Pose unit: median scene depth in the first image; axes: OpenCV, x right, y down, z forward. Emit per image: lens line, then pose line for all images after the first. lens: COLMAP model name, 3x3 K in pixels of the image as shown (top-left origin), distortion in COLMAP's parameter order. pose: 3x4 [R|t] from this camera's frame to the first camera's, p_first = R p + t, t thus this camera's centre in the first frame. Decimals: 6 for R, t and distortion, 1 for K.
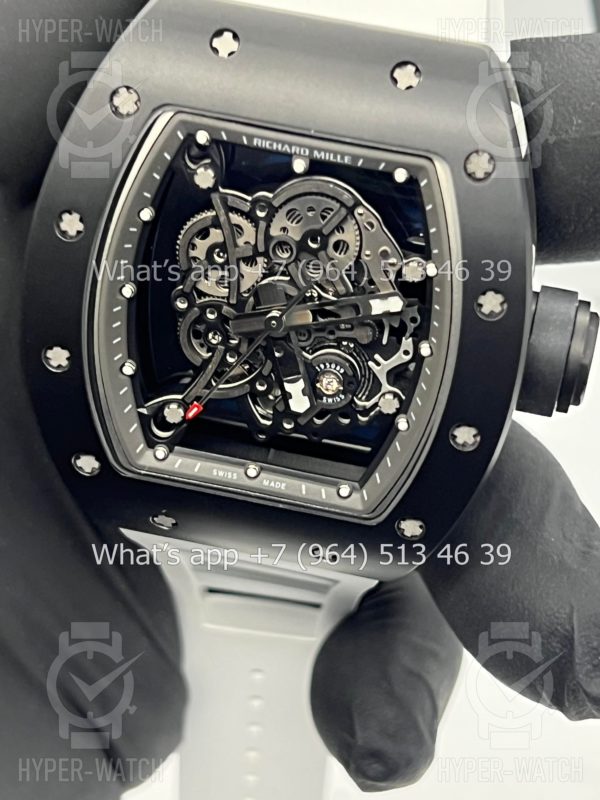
lens RADIAL K [[1925.5, 0, 291.6], [0, 1925.5, 399.7], [0, 0, 1]] dist [0.227174, 0.000000]
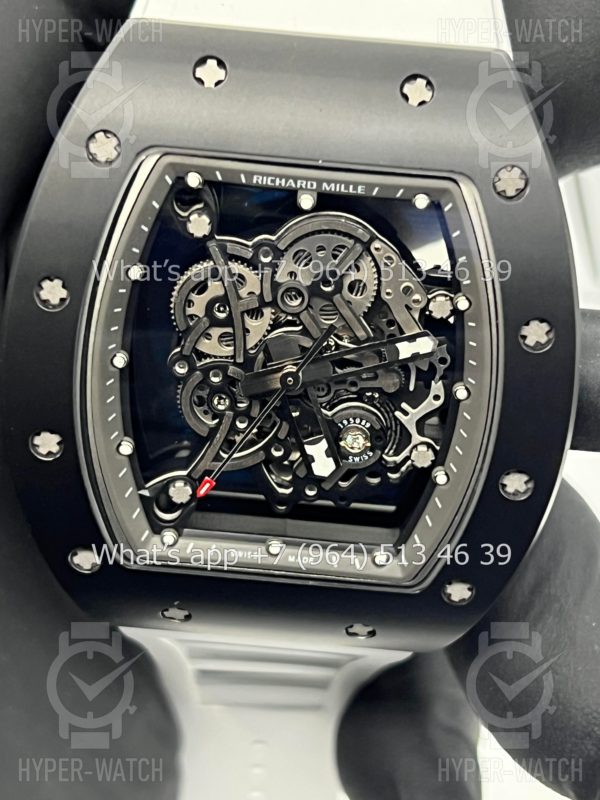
lens RADIAL K [[1925.5, 0, 305.1], [0, 1925.5, 399.1], [0, 0, 1]] dist [0.227174, 0.000000]
pose [[0.989860, -0.102152, 0.098698, -0.090335], [0.104242, 0.994419, -0.016241, -0.015633], [-0.096488, 0.026365, 0.994985, 0.113812]]
